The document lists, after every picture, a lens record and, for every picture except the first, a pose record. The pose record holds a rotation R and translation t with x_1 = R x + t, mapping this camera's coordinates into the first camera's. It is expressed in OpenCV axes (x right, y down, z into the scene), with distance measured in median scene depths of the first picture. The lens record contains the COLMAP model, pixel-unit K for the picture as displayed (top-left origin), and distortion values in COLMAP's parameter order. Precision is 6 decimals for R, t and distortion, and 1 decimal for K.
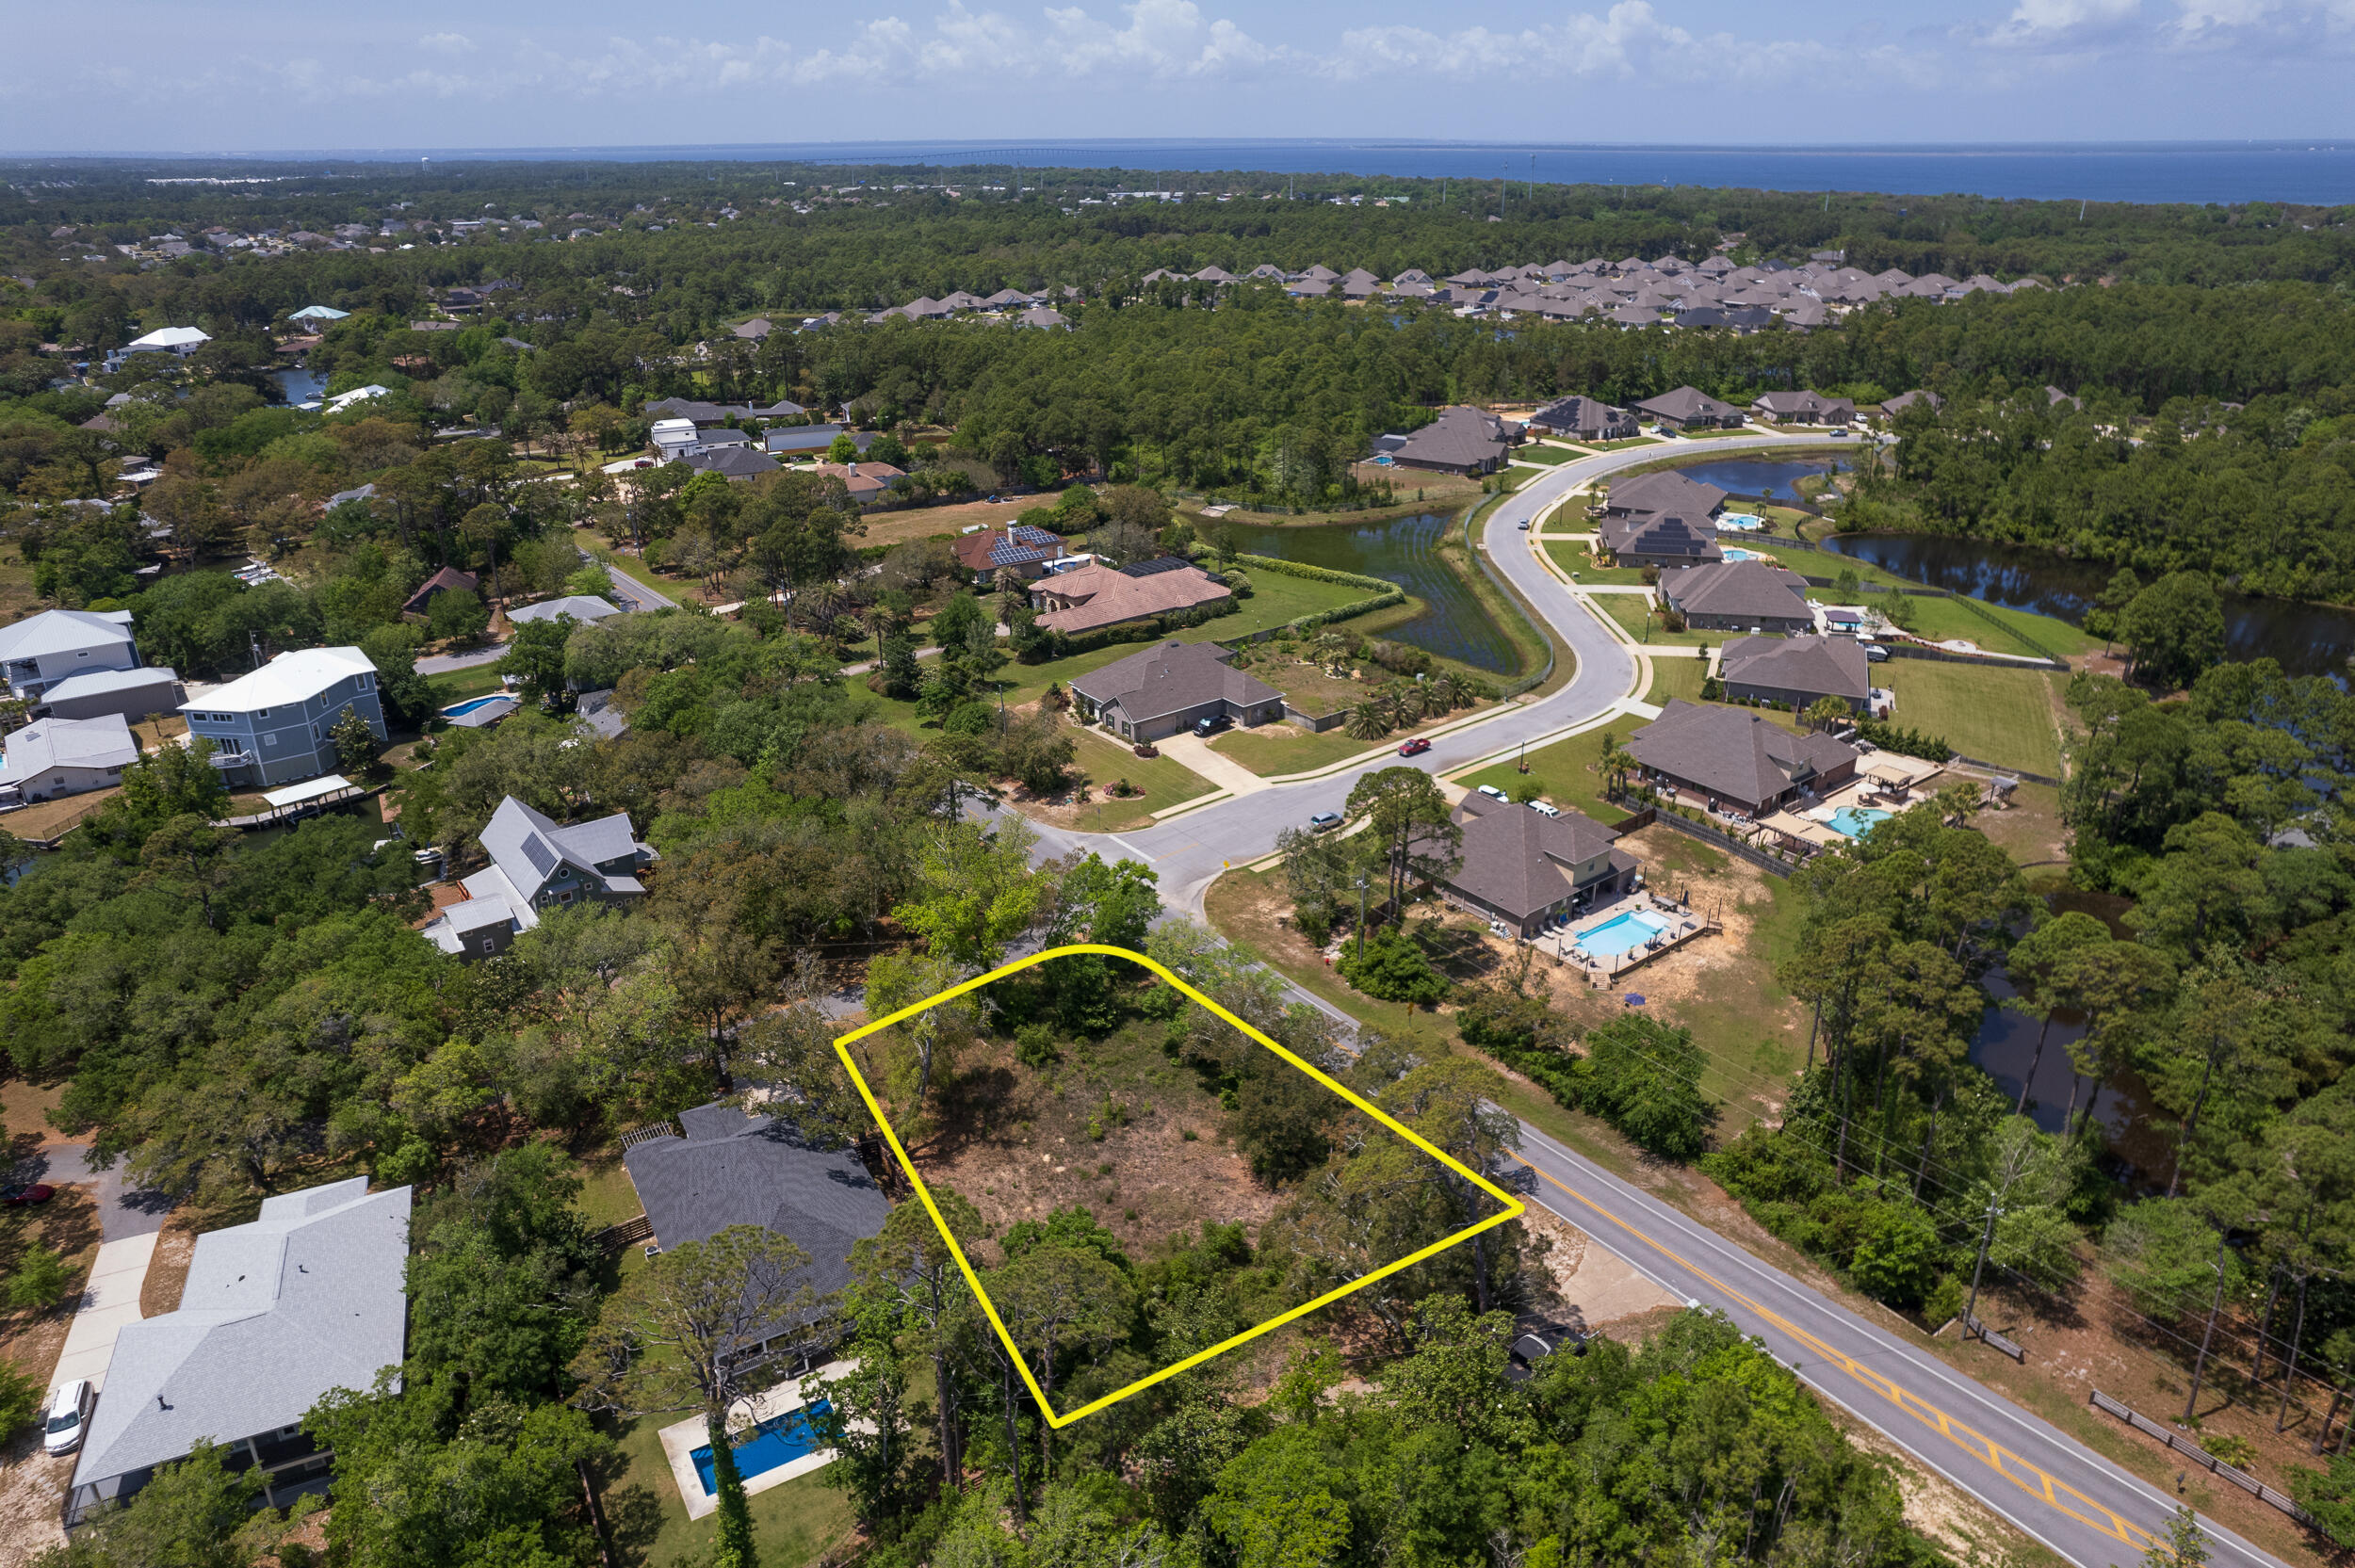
lens RADIAL K [[1519.7, 0, 1182.0], [0, 1519.7, 773.2], [0, 0, 1]] dist [-0.062566, 0.046786]
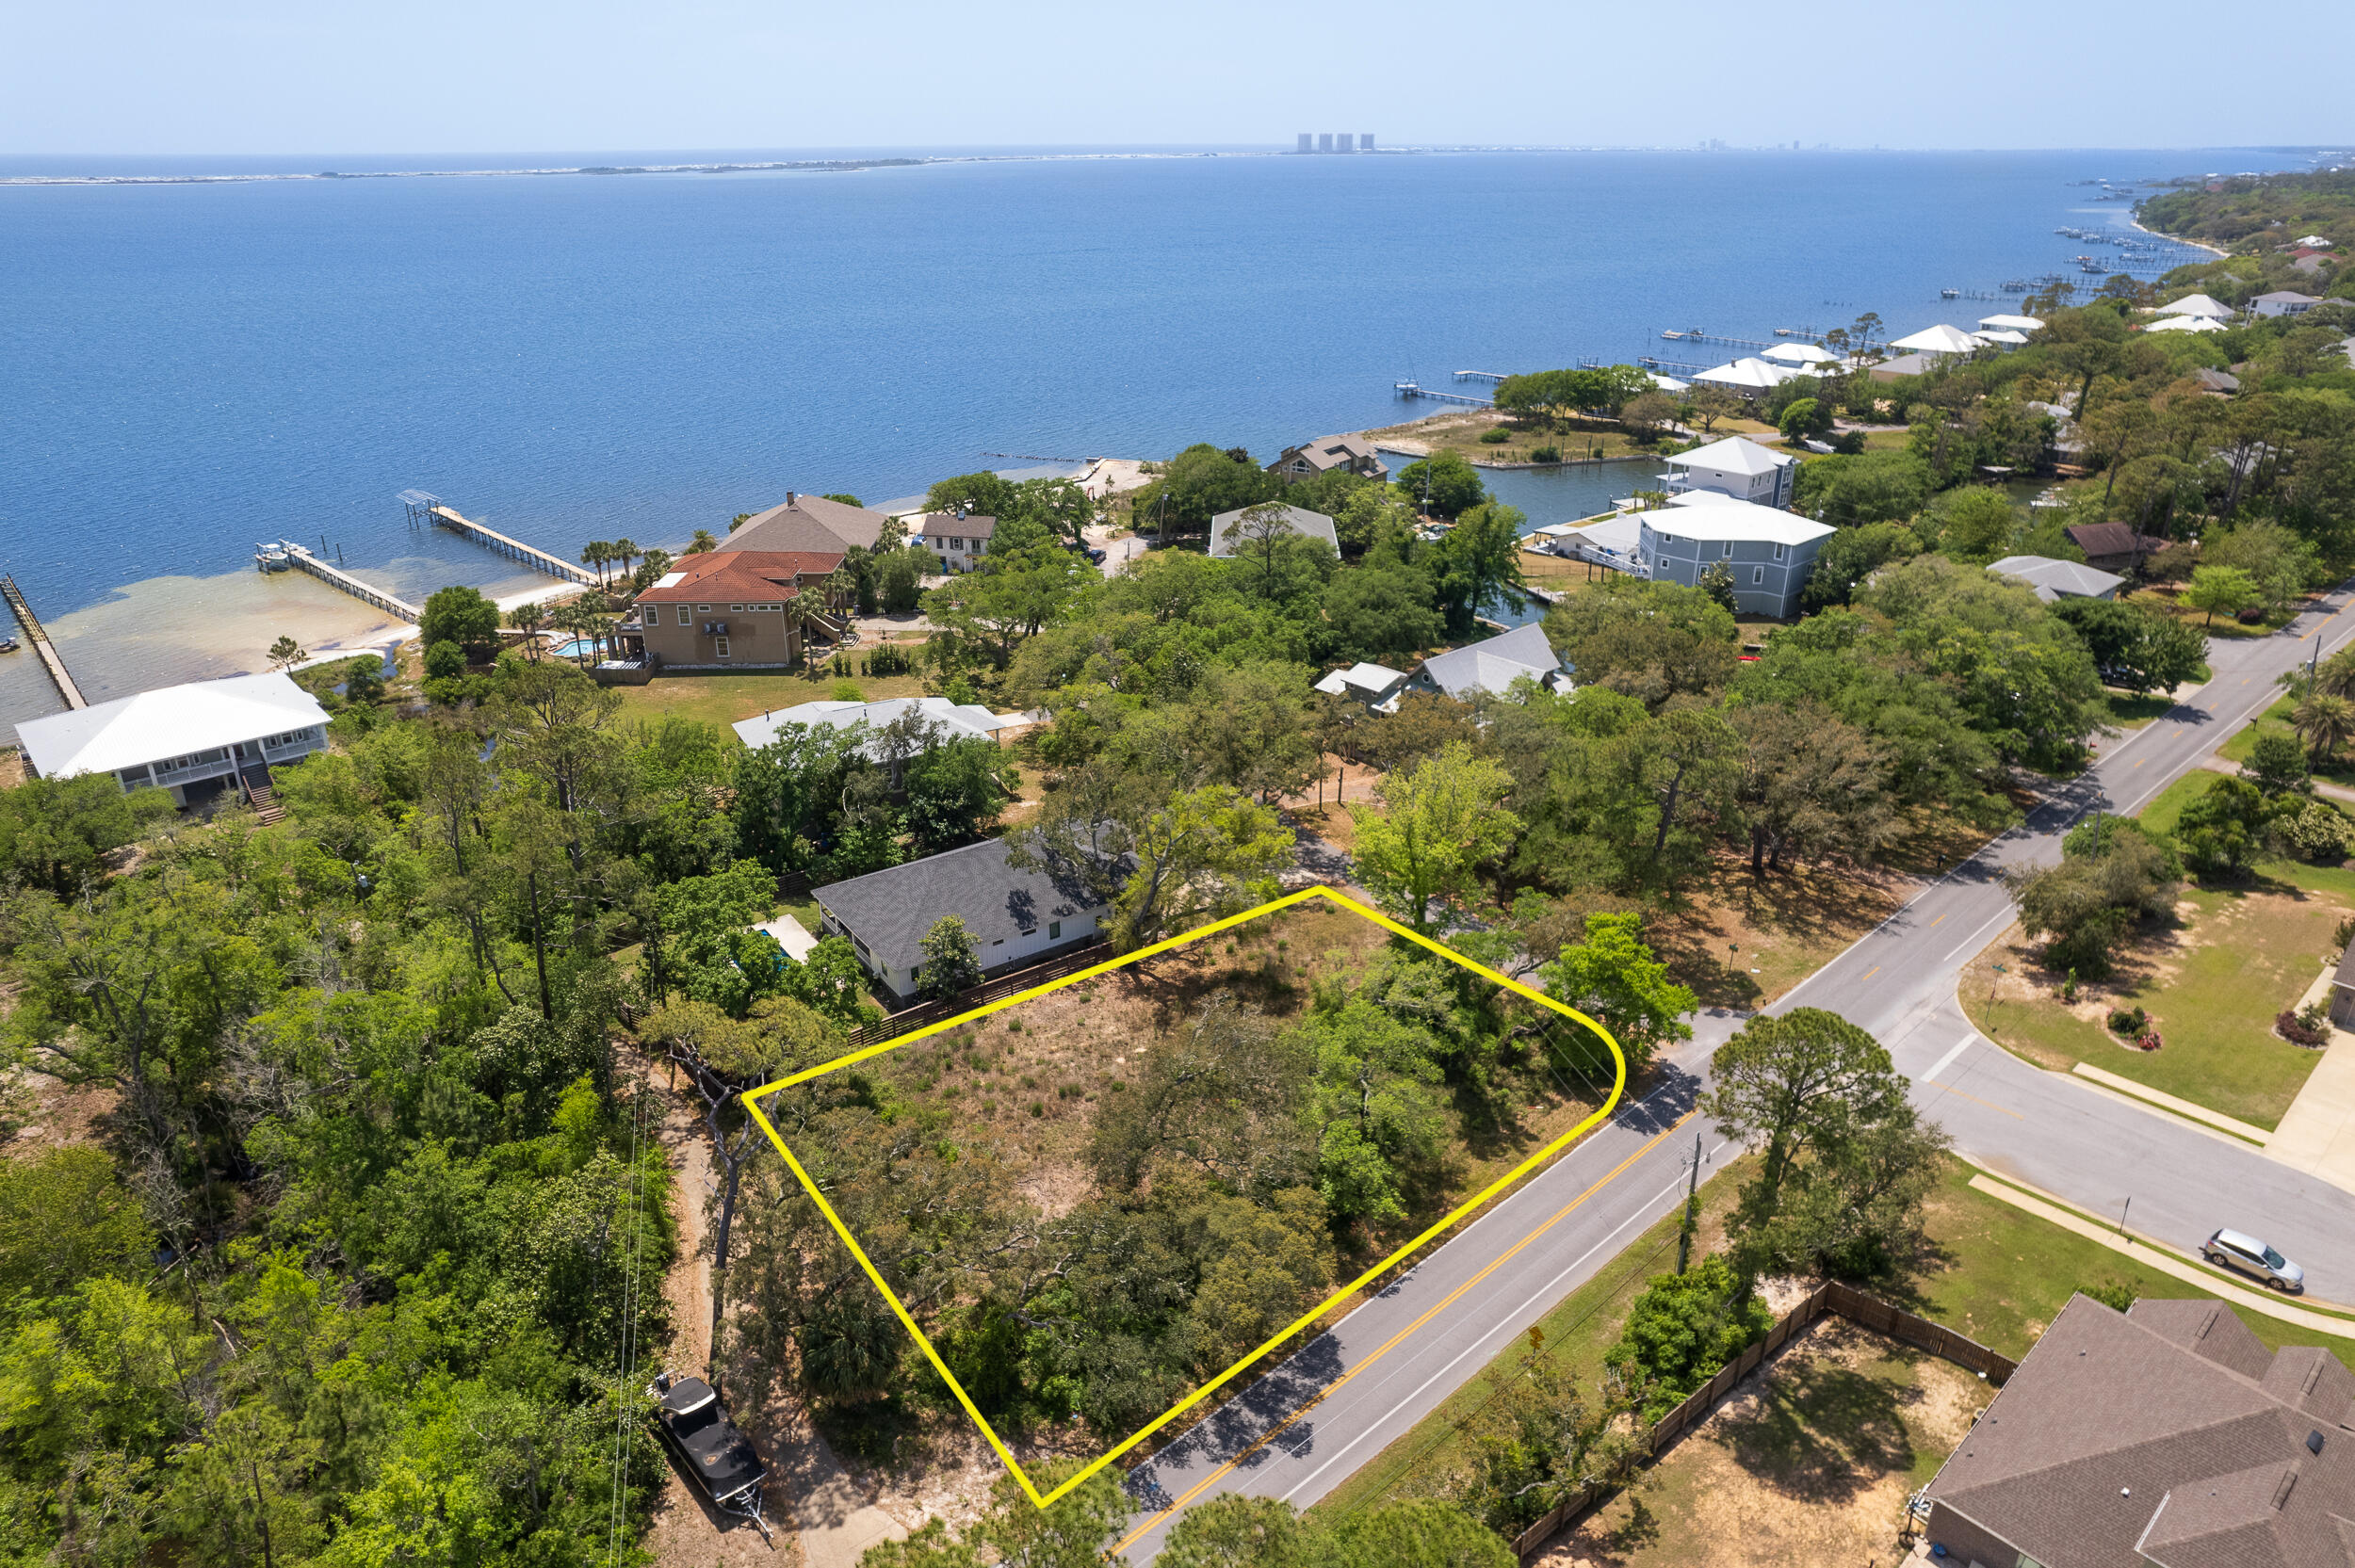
lens RADIAL K [[1519.7, 0, 1177.2], [0, 1519.7, 791.5], [0, 0, 1]] dist [-0.062566, 0.046786]
pose [[0.073003, 0.401818, -0.912805, 0.346051], [-0.389964, 0.853882, 0.344692, -0.098501], [0.917932, 0.330798, 0.219030, 0.406797]]
